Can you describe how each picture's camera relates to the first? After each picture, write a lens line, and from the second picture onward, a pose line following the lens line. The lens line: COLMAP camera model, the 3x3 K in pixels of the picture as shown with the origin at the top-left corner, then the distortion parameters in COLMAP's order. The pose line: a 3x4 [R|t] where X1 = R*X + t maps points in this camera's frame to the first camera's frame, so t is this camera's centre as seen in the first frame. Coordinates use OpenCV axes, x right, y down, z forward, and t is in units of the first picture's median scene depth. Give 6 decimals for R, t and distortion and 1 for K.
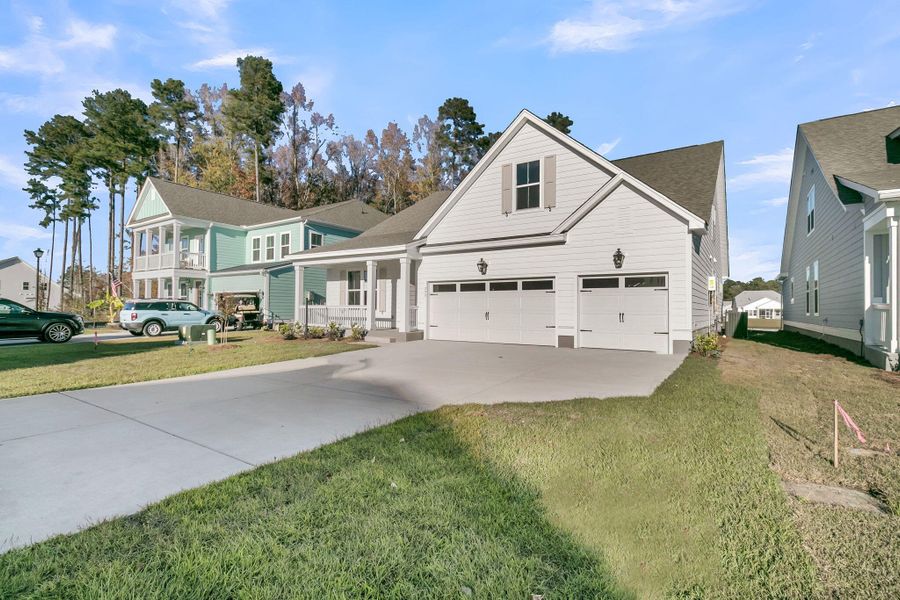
lens RADIAL K [[417.1, 0, 450.0], [0, 417.1, 300.0], [0, 0, 1]] dist [0.030738, -0.016923]
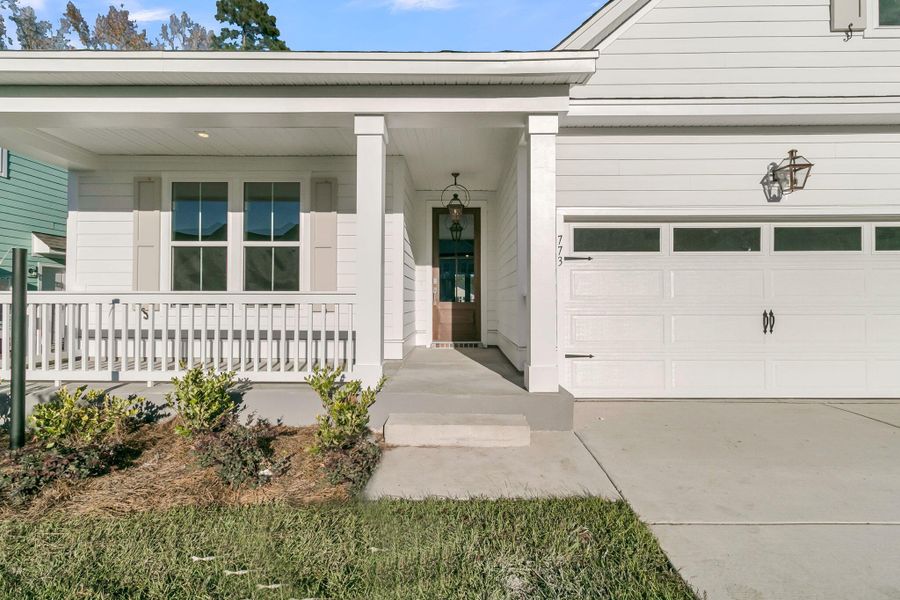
lens RADIAL K [[417.1, 0, 450.0], [0, 417.1, 300.0], [0, 0, 1]] dist [0.030738, -0.016923]
pose [[0.831892, 0.001059, 0.554936, -0.266967], [-0.007350, 0.999931, 0.009111, 0.014898], [-0.554888, -0.011659, 0.831843, 0.686581]]
